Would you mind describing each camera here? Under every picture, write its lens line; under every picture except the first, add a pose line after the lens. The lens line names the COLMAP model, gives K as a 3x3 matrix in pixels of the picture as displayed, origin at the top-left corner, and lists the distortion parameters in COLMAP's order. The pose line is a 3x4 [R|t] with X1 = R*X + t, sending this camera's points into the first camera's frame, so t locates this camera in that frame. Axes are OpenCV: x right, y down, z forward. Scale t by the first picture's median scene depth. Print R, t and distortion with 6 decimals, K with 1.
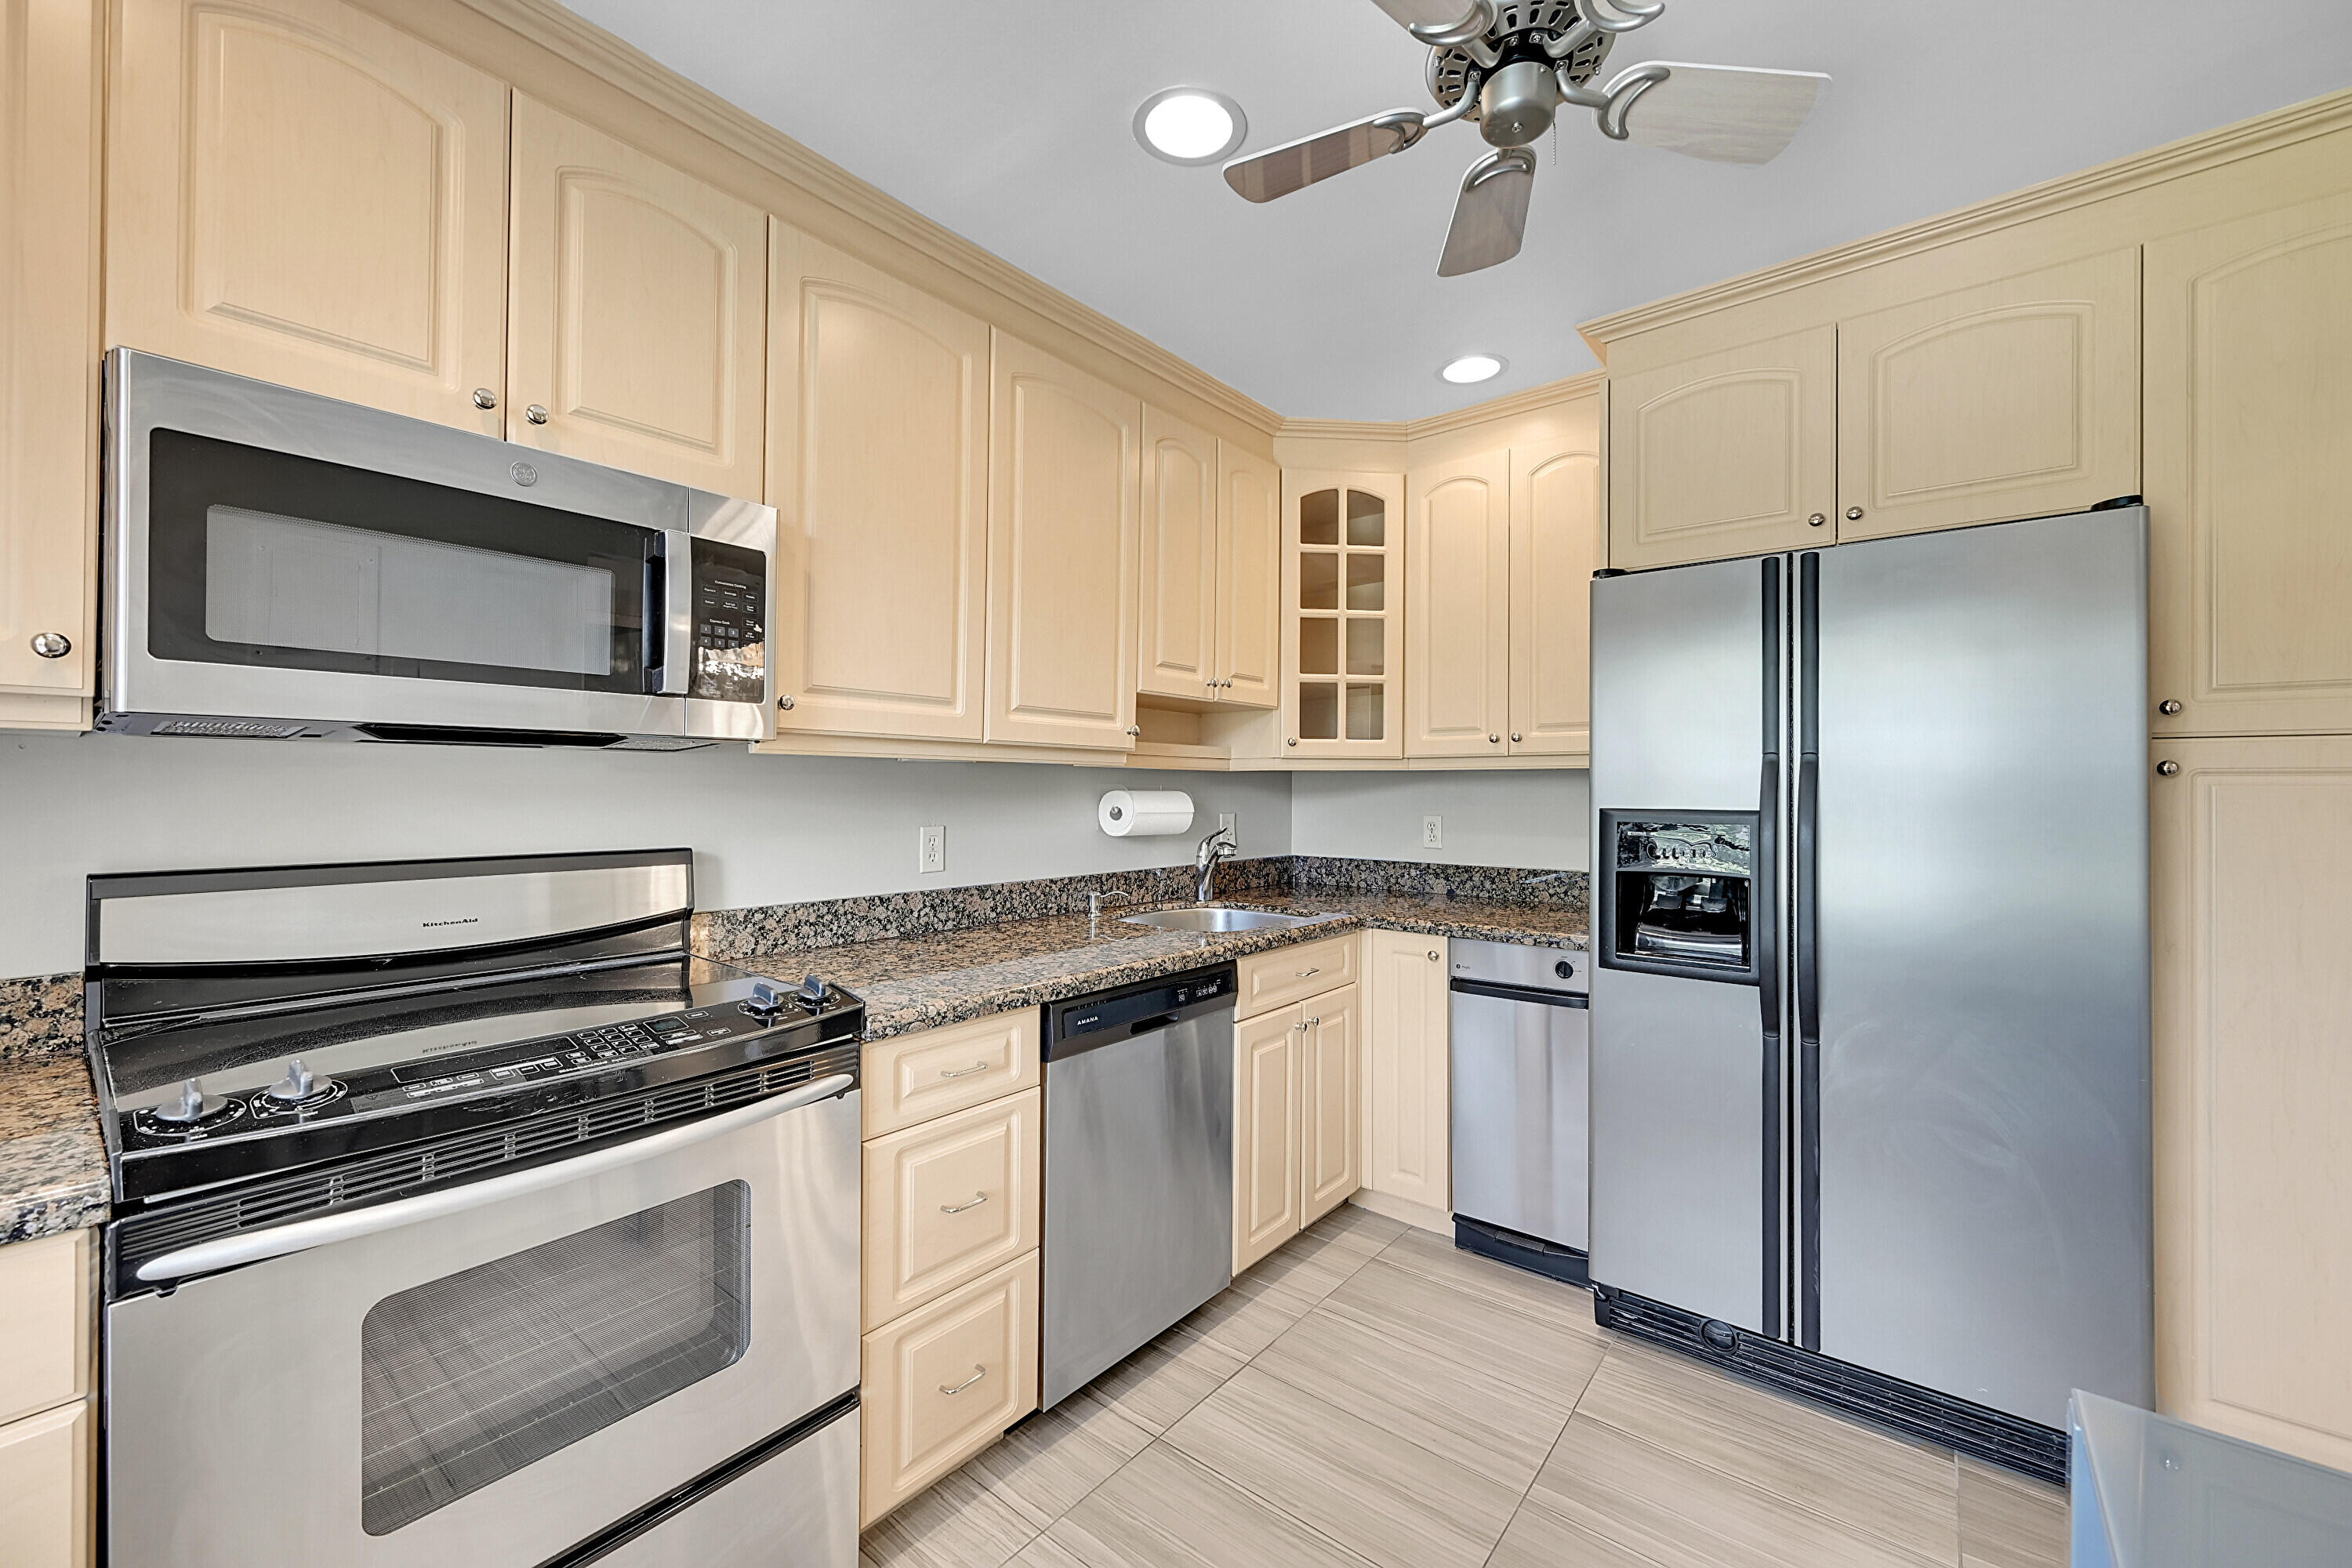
lens RADIAL K [[922.5, 0, 1174.5], [0, 922.5, 787.6], [0, 0, 1]] dist [-0.003045, 0.000105]
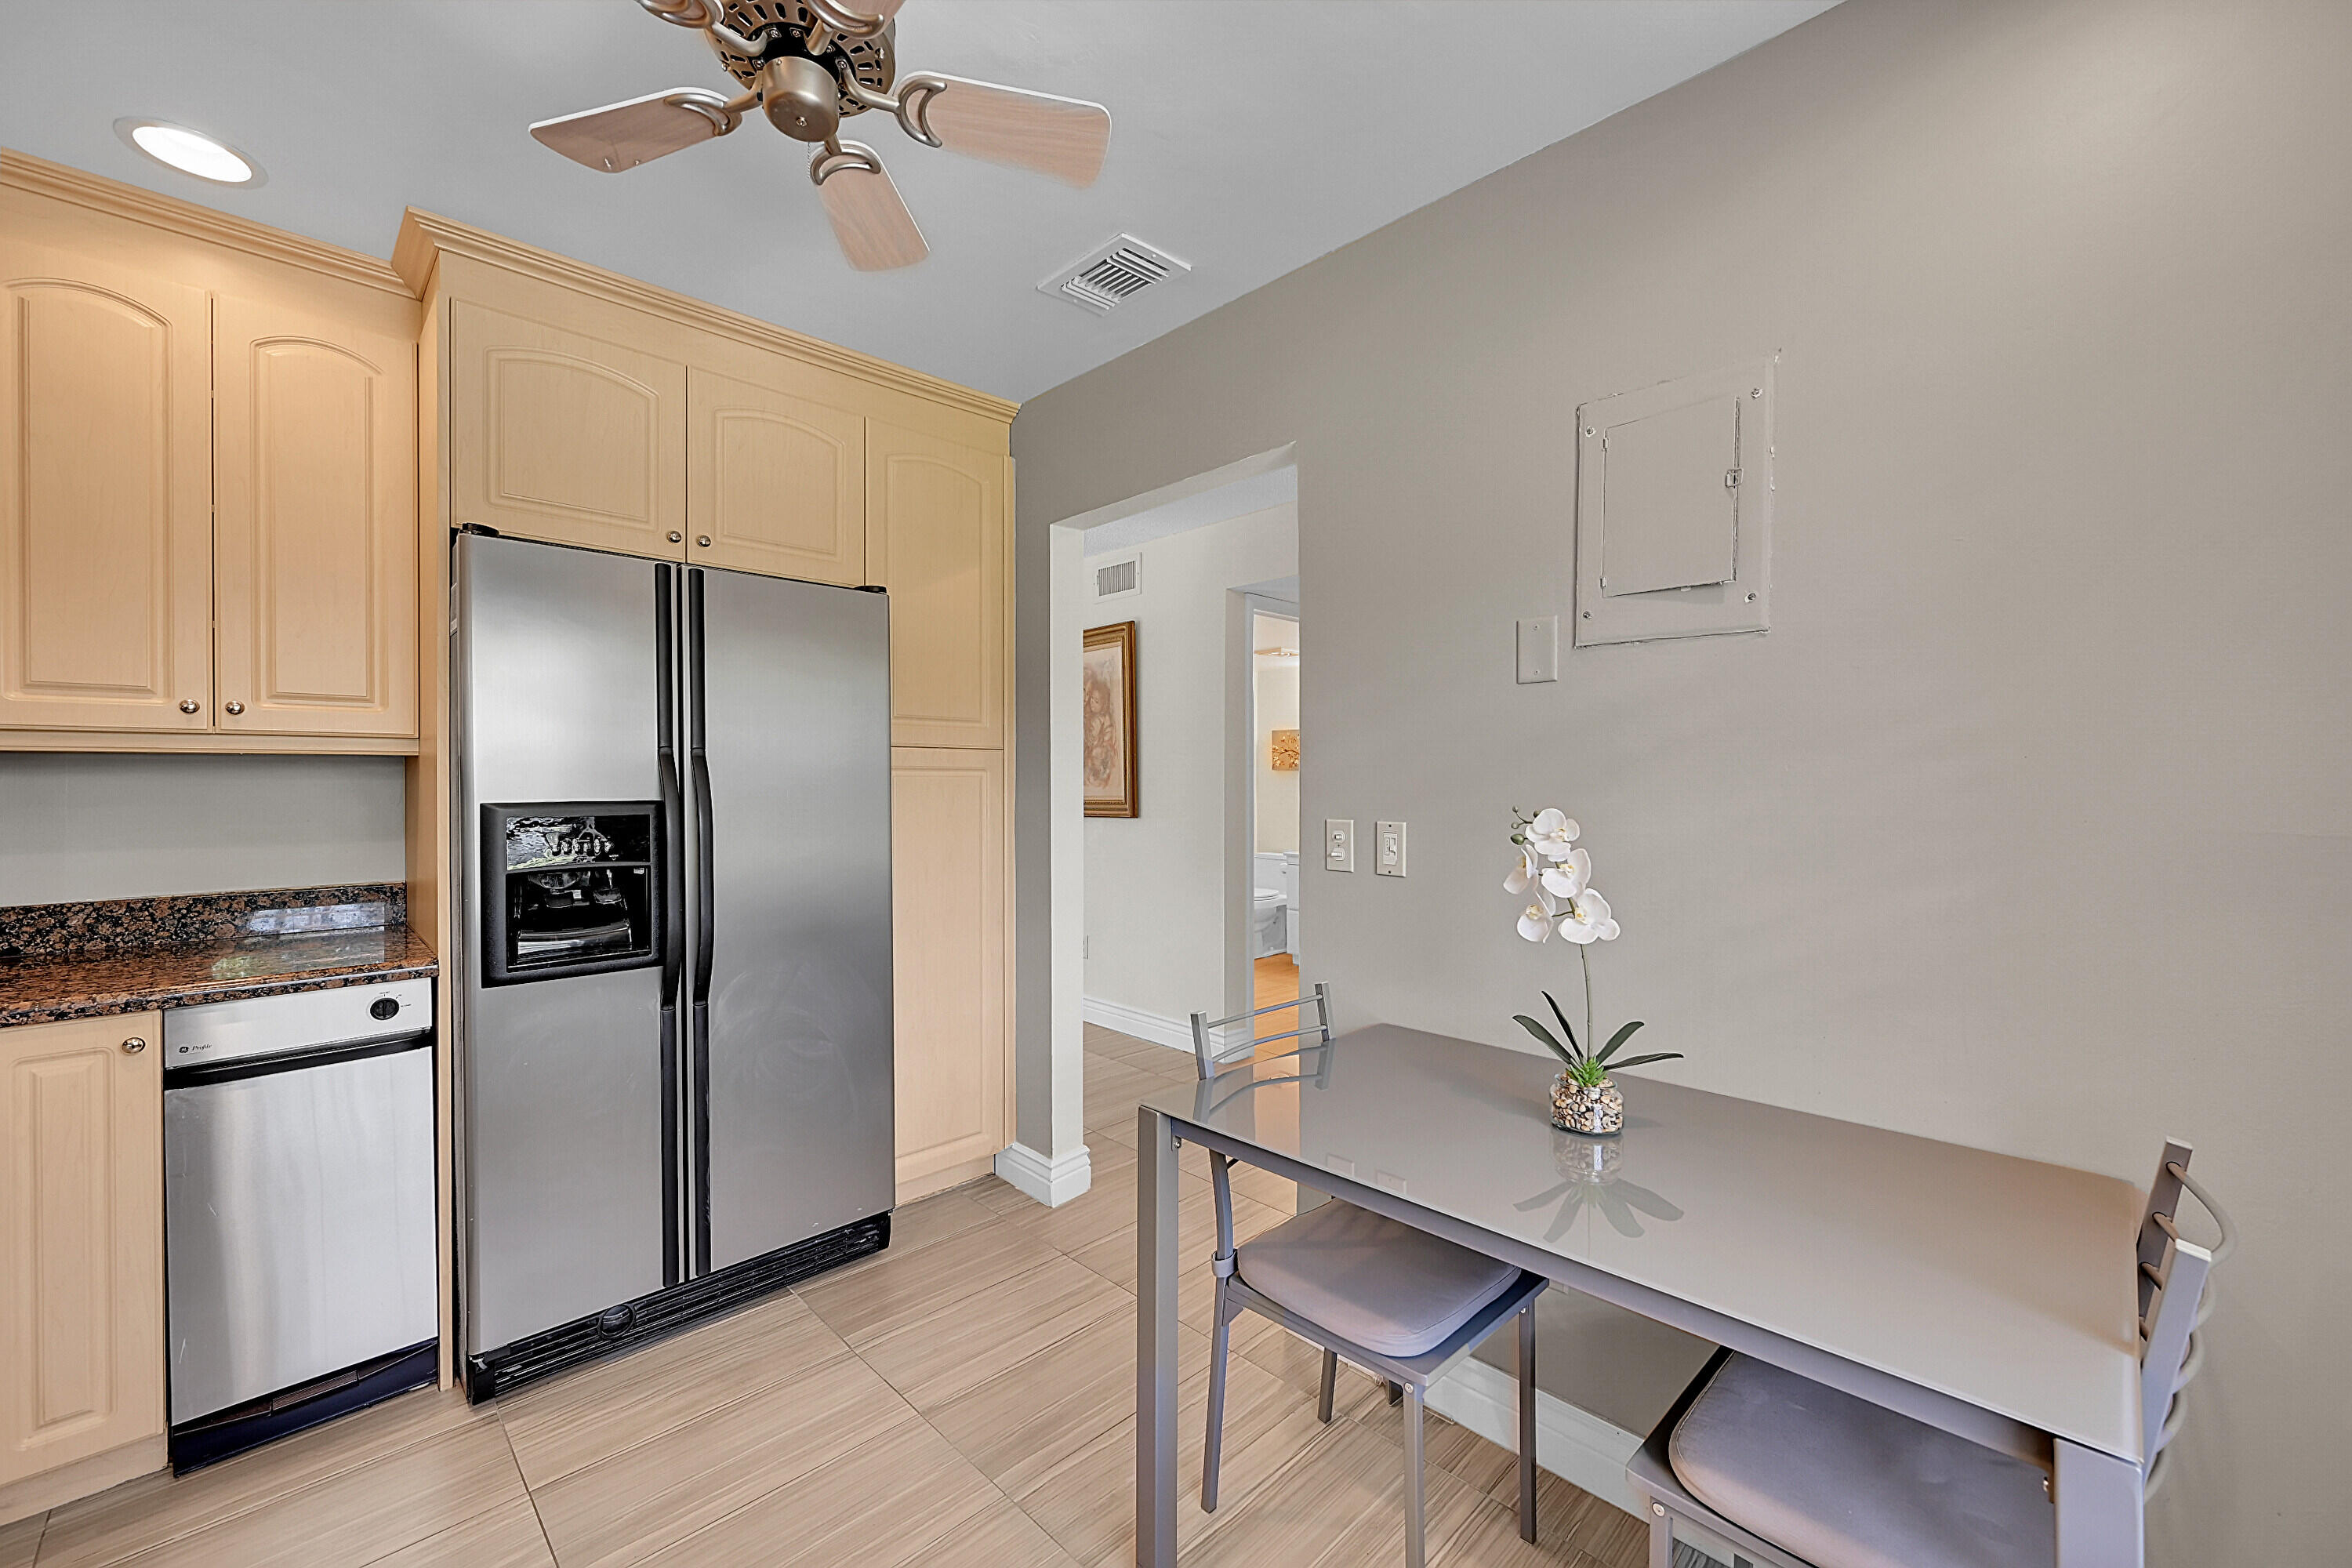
lens RADIAL K [[922.5, 0, 1172.2], [0, 922.5, 787.4], [0, 0, 1]] dist [-0.003045, 0.000105]
pose [[0.104123, -0.011834, 0.994494, -0.359665], [0.001396, 0.999930, 0.011753, -0.001582], [-0.994563, 0.000165, 0.104133, 0.299812]]
